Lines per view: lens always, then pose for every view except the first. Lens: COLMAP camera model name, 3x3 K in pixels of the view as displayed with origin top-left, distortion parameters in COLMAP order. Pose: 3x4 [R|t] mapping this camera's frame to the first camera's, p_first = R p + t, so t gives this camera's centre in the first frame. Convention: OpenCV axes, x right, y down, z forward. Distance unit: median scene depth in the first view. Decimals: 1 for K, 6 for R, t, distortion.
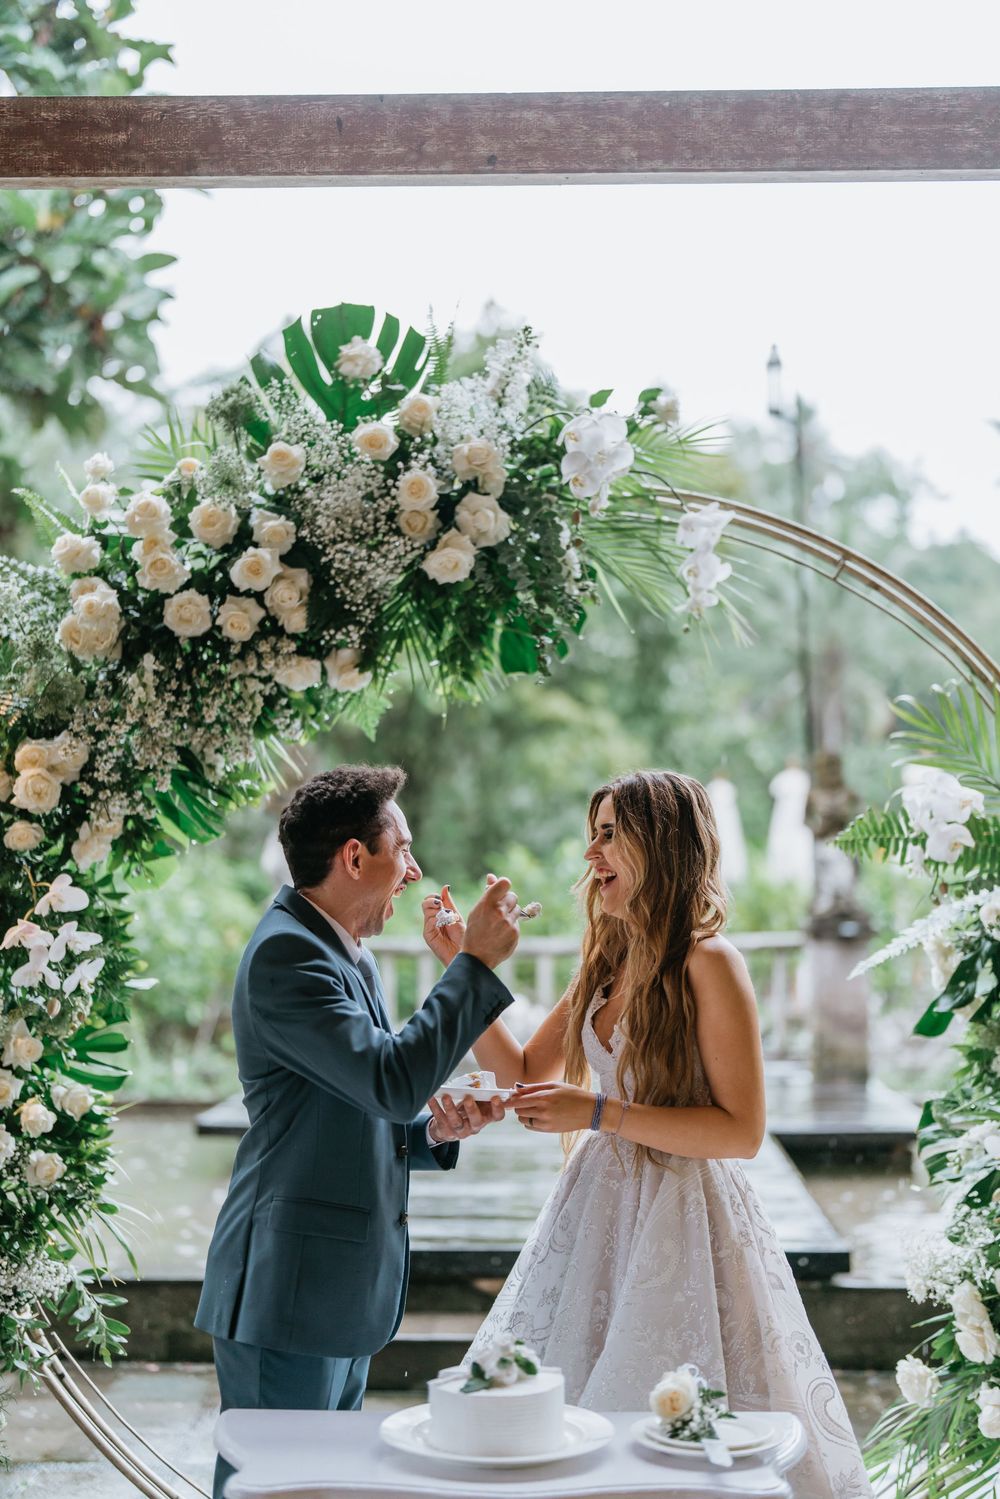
lens RADIAL K [[2144.1, 0, 489.1], [0, 2144.1, 750.0], [0, 0, 1]] dist [0.030128, 0.000000]
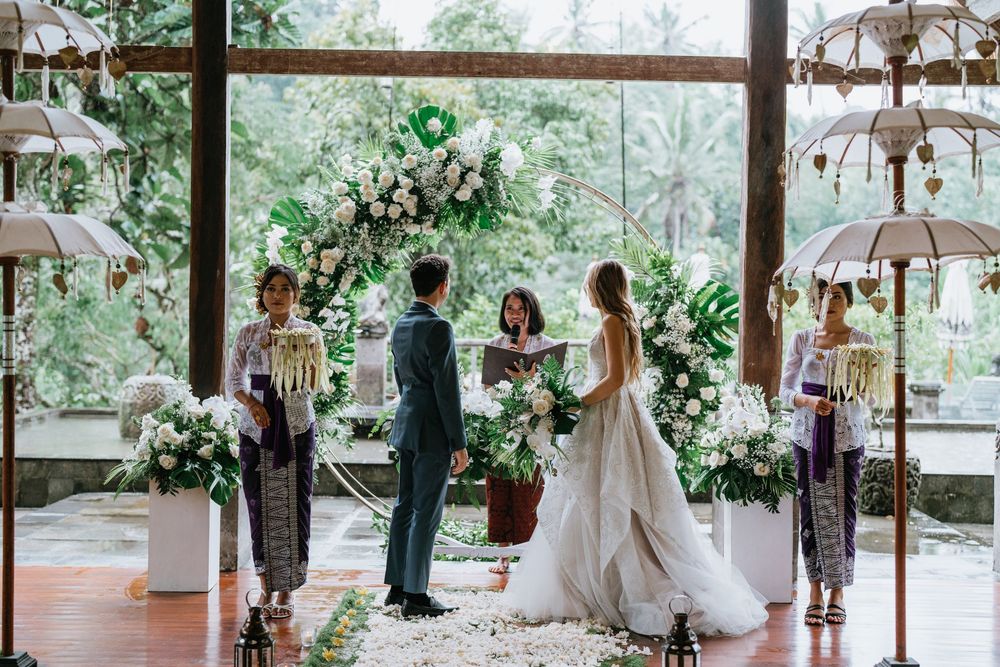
lens RADIAL K [[1430.4, 0, 501.5], [0, 1430.4, 324.4], [0, 0, 1]] dist [0.030128, 0.000000]
pose [[0.999431, 0.014487, 0.030450, -0.022959], [-0.016382, 0.997881, 0.062964, -0.030384], [-0.029474, -0.063427, 0.997551, -1.039475]]
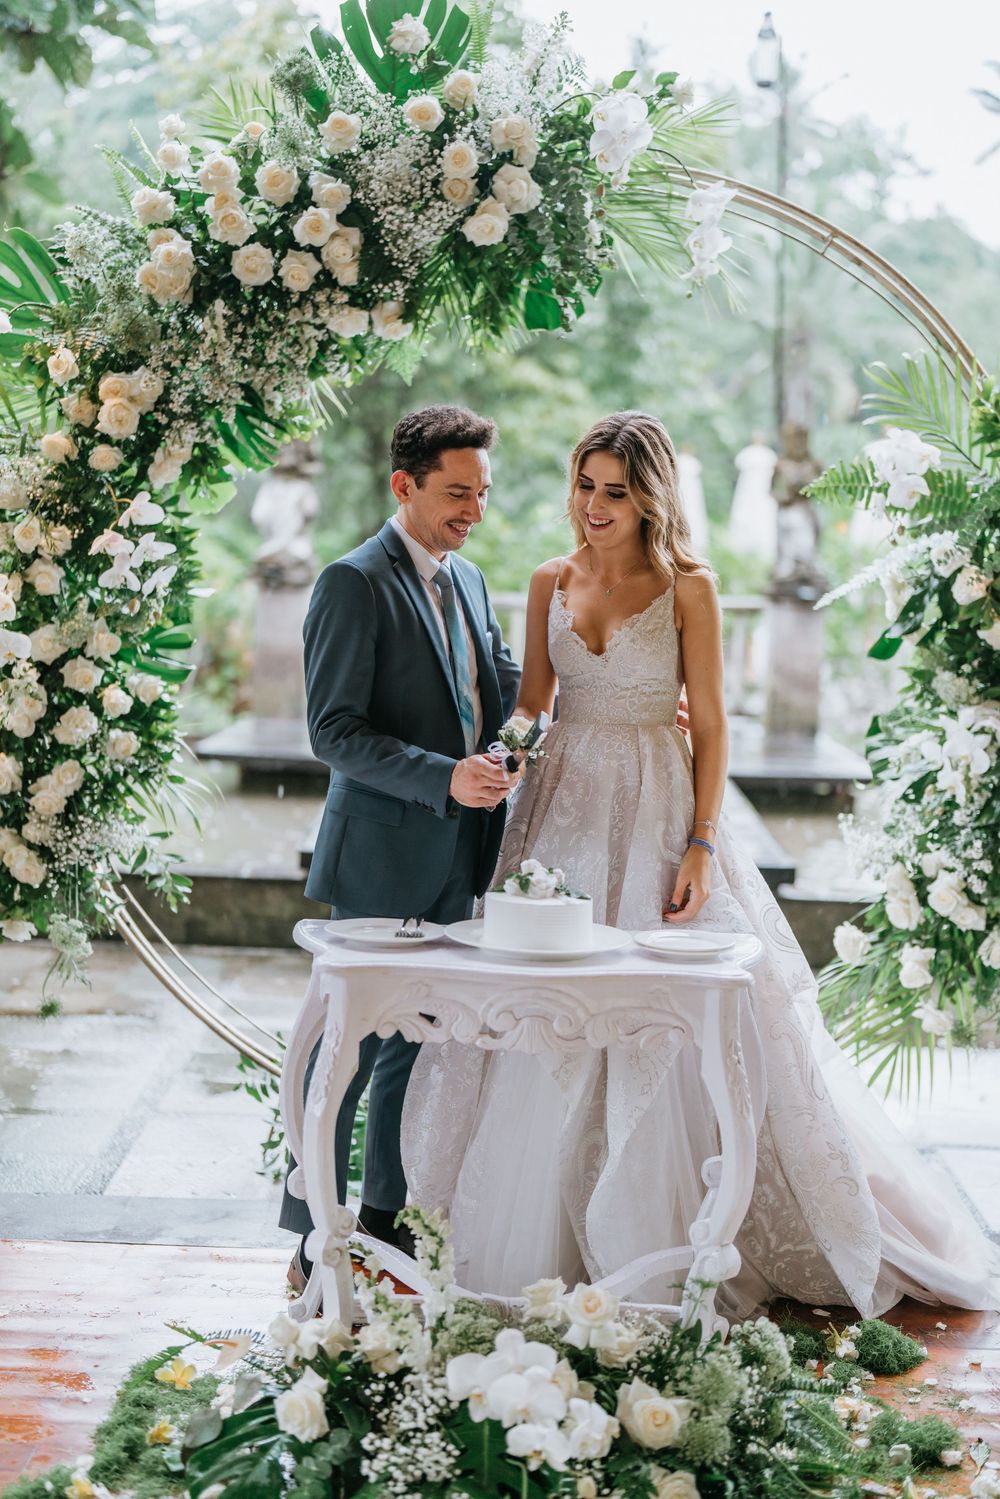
lens RADIAL K [[2144.1, 0, 488.5], [0, 2144.1, 747.3], [0, 0, 1]] dist [0.030128, 0.000000]
pose [[0.999240, 0.031331, 0.023201, -0.033983], [-0.034477, 0.987978, 0.150698, 0.012805], [-0.018200, -0.151383, 0.988308, -0.158615]]
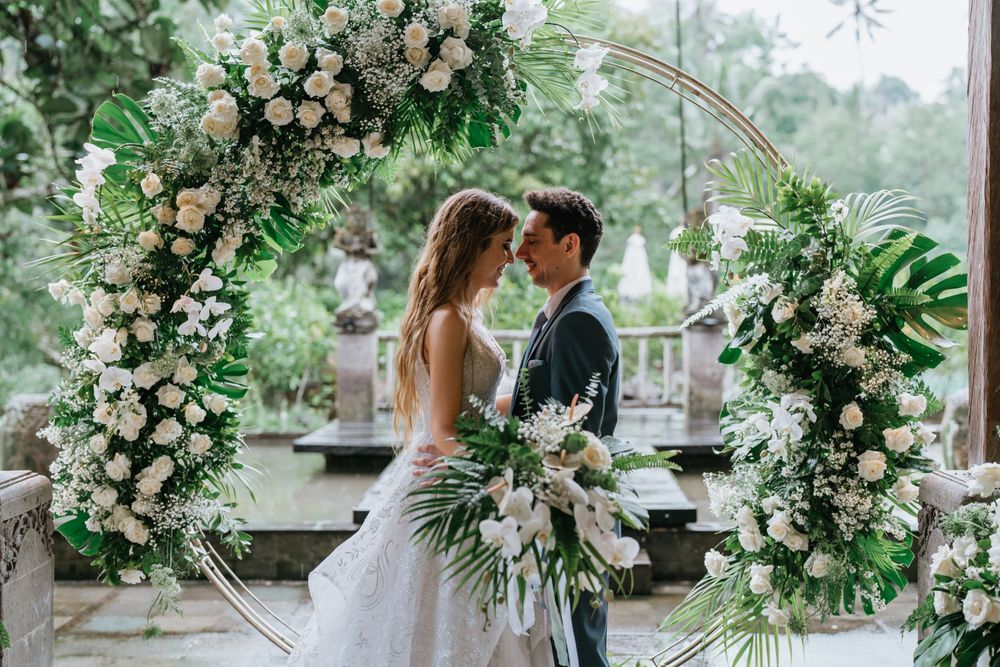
lens RADIAL K [[1430.4, 0, 502.0], [0, 1430.4, 315.2], [0, 0, 1]] dist [0.030128, 0.000000]
pose [[0.999942, -0.007144, 0.008049, 0.021668], [0.006577, 0.997635, 0.068423, 0.018736], [-0.008519, -0.068366, 0.997624, -0.115325]]
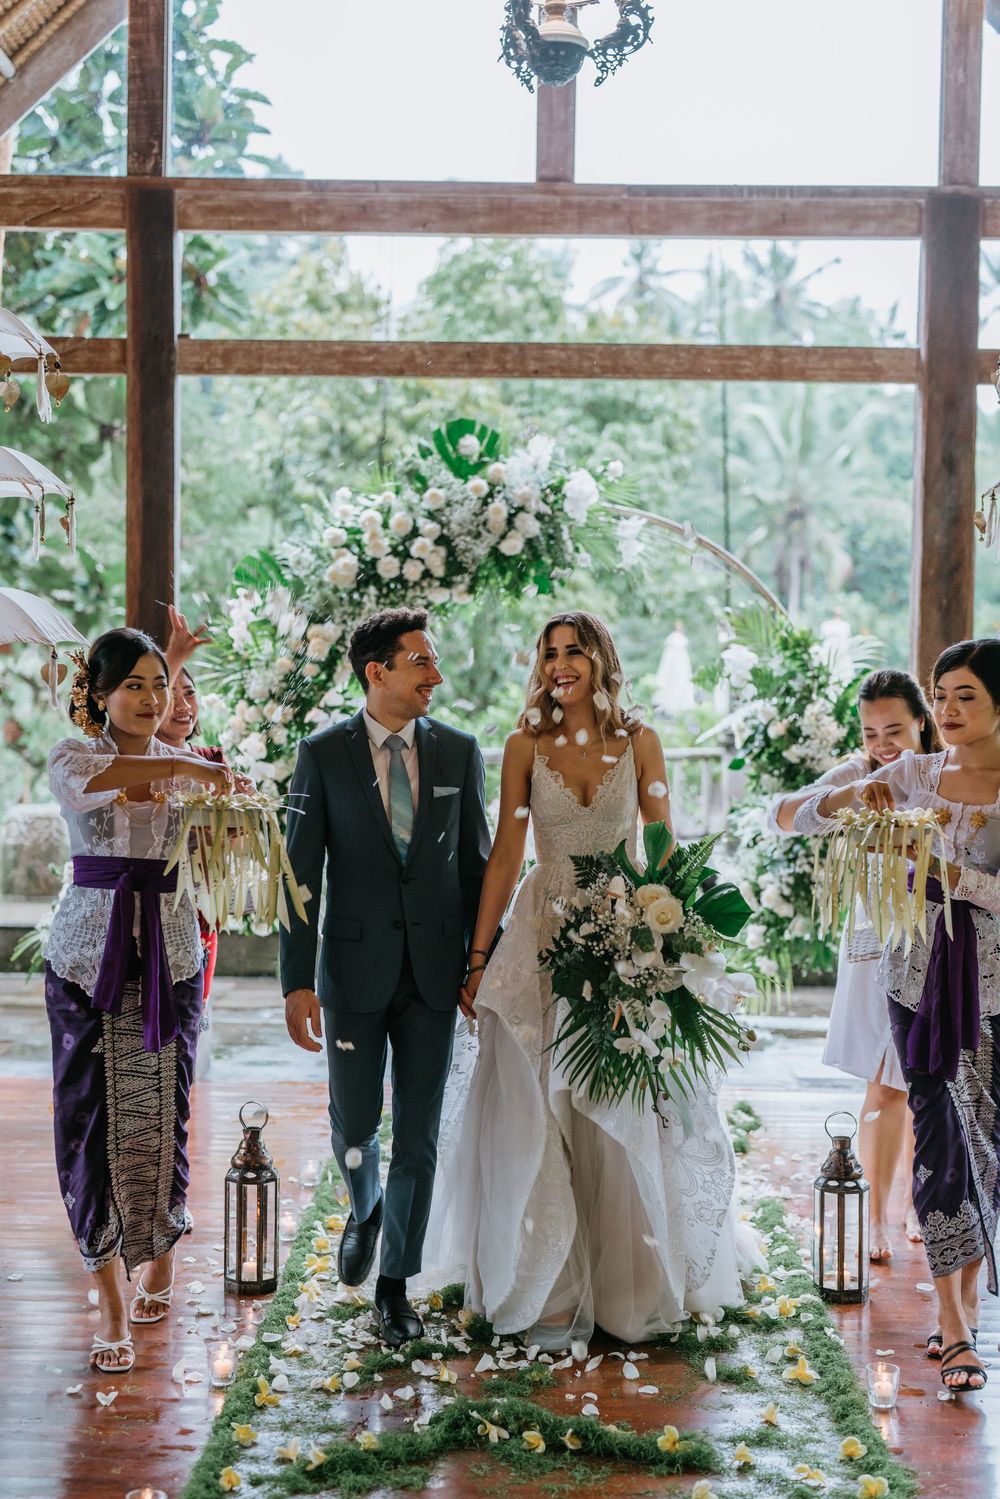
lens RADIAL K [[2144.1, 0, 496.3], [0, 2144.1, 762.7], [0, 0, 1]] dist [0.030128, 0.000000]
pose [[0.999819, 0.010714, 0.015697, -0.063596], [-0.011953, 0.996637, 0.081063, -0.043229], [-0.014775, -0.081236, 0.996585, -1.133042]]
